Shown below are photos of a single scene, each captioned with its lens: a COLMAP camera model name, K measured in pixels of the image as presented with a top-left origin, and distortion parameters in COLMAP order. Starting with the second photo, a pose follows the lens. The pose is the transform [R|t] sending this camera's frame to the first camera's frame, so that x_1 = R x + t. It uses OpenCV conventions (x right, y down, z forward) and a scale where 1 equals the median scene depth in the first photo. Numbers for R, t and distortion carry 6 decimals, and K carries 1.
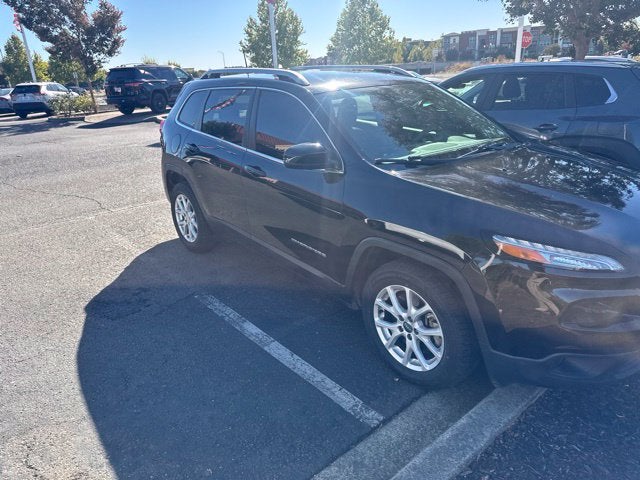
lens RADIAL K [[454.7, 0, 316.4], [0, 454.7, 237.5], [0, 0, 1]] dist [0.008097, -0.005291]
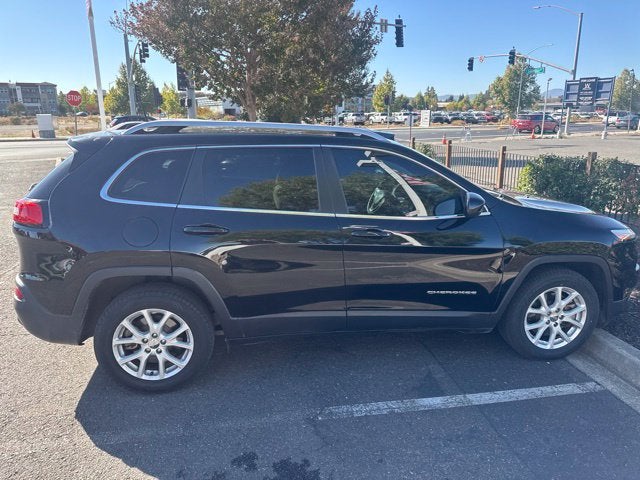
lens RADIAL K [[457.0, 0, 319.3], [0, 457.0, 239.3], [0, 0, 1]] dist [0.005019, -0.010682]
pose [[0.500967, -0.174105, 0.847773, -0.682734], [0.271499, 0.961724, 0.037073, -0.143900], [-0.821779, 0.211597, 0.529062, 0.443115]]
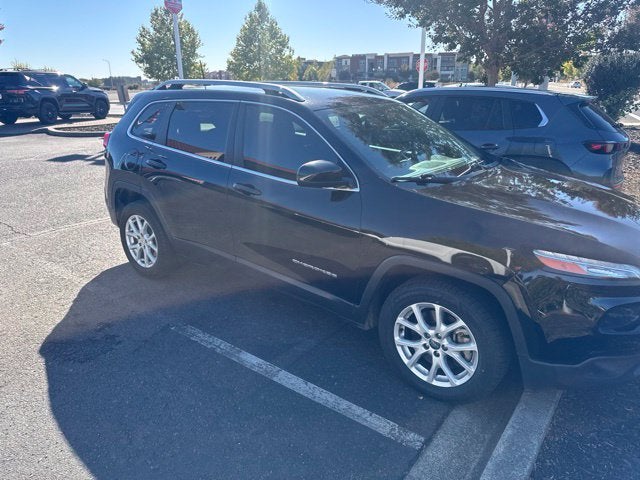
lens RADIAL K [[455.8, 0, 321.3], [0, 455.8, 241.2], [0, 0, 1]] dist [0.003413, -0.008637]
pose [[0.973382, -0.032162, 0.226919, -0.144045], [0.037997, 0.999049, -0.021393, -0.009510], [-0.226015, 0.029446, 0.973679, 0.039290]]
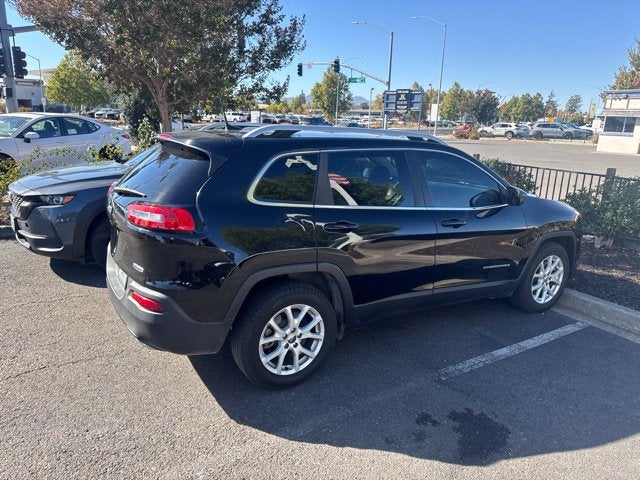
lens RADIAL K [[453.3, 0, 328.0], [0, 453.3, 238.8], [0, 0, 1]] dist [0.059573, -0.076686]
pose [[0.127332, -0.195397, 0.972423, -0.889688], [0.300091, 0.942044, 0.149998, -0.262365], [-0.945374, 0.272716, 0.178589, 0.792907]]
